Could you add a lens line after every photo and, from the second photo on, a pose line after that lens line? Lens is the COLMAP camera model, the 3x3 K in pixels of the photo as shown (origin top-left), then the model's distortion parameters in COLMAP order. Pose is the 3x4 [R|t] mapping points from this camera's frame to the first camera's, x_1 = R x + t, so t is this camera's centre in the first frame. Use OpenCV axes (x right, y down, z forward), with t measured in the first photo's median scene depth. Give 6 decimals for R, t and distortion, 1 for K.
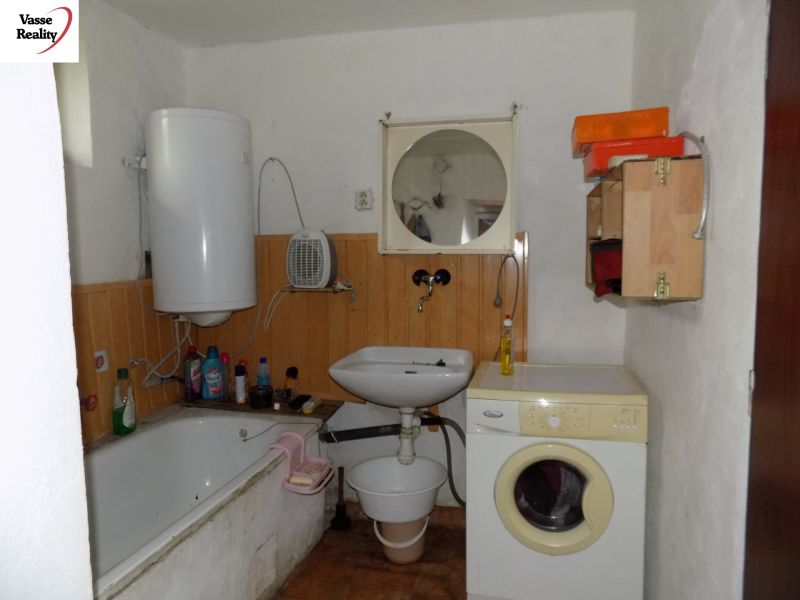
lens RADIAL K [[536.7, 0, 409.4], [0, 536.7, 294.2], [0, 0, 1]] dist [-0.092100, 0.079633]
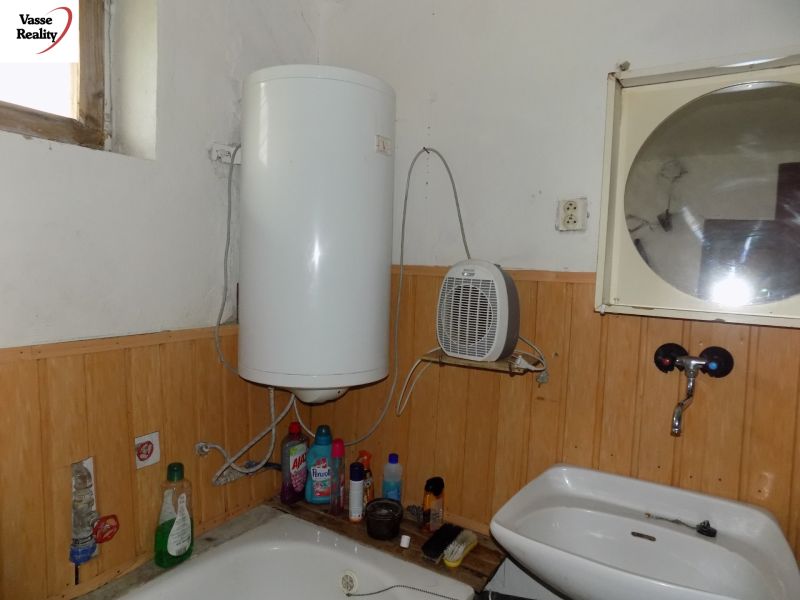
lens RADIAL K [[536.7, 0, 409.4], [0, 536.7, 294.2], [0, 0, 1]] dist [-0.092100, 0.079633]
pose [[0.944427, 0.058023, -0.323559, -0.060107], [-0.068451, 0.997435, -0.020934, -0.066247], [0.321515, 0.041919, 0.945976, 0.400201]]
